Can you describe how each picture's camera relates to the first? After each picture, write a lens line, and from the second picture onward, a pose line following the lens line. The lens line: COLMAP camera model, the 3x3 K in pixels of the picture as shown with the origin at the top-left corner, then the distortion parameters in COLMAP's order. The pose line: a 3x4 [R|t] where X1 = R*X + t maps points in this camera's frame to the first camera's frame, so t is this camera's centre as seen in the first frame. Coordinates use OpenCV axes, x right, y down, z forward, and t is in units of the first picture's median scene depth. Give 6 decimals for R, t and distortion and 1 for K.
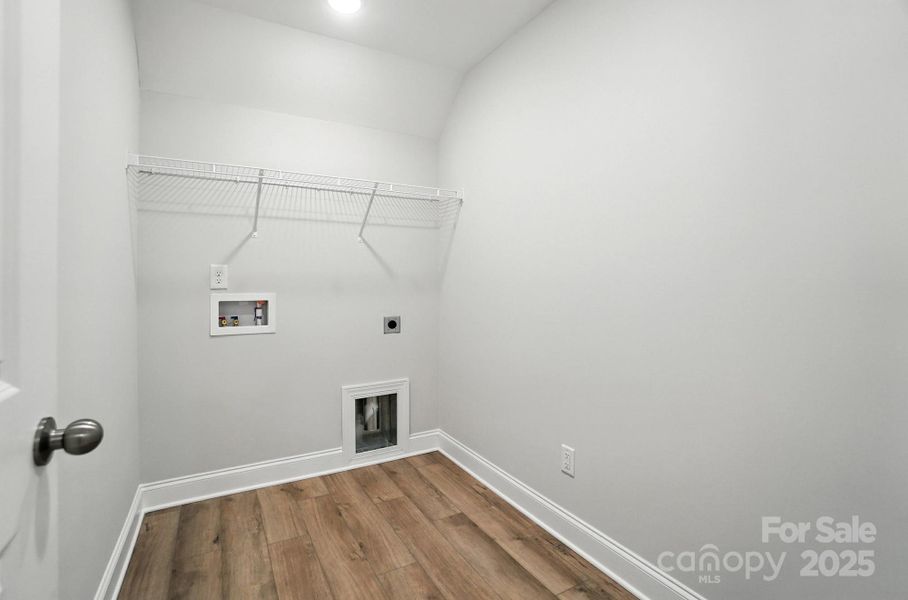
lens RADIAL K [[401.9, 0, 451.9], [0, 401.9, 299.6], [0, 0, 1]] dist [-0.061100, 0.020087]
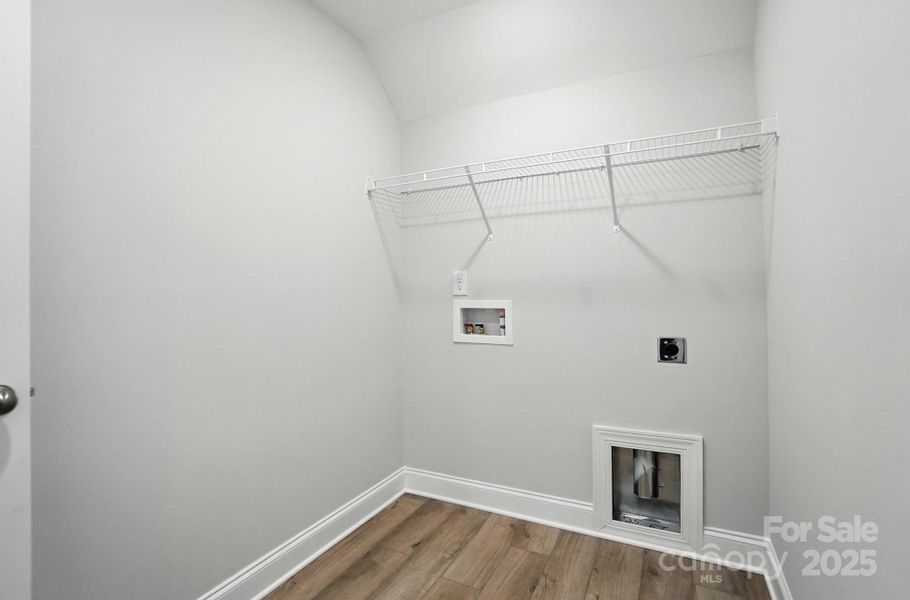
lens RADIAL K [[429.7, 0, 456.8], [0, 429.7, 291.7], [0, 0, 1]] dist [-0.067222, 0.026093]
pose [[0.547278, -0.001241, -0.836950, 0.293863], [-0.022078, 0.999630, -0.015919, -0.018467], [0.836660, 0.027190, 0.547048, 0.379123]]
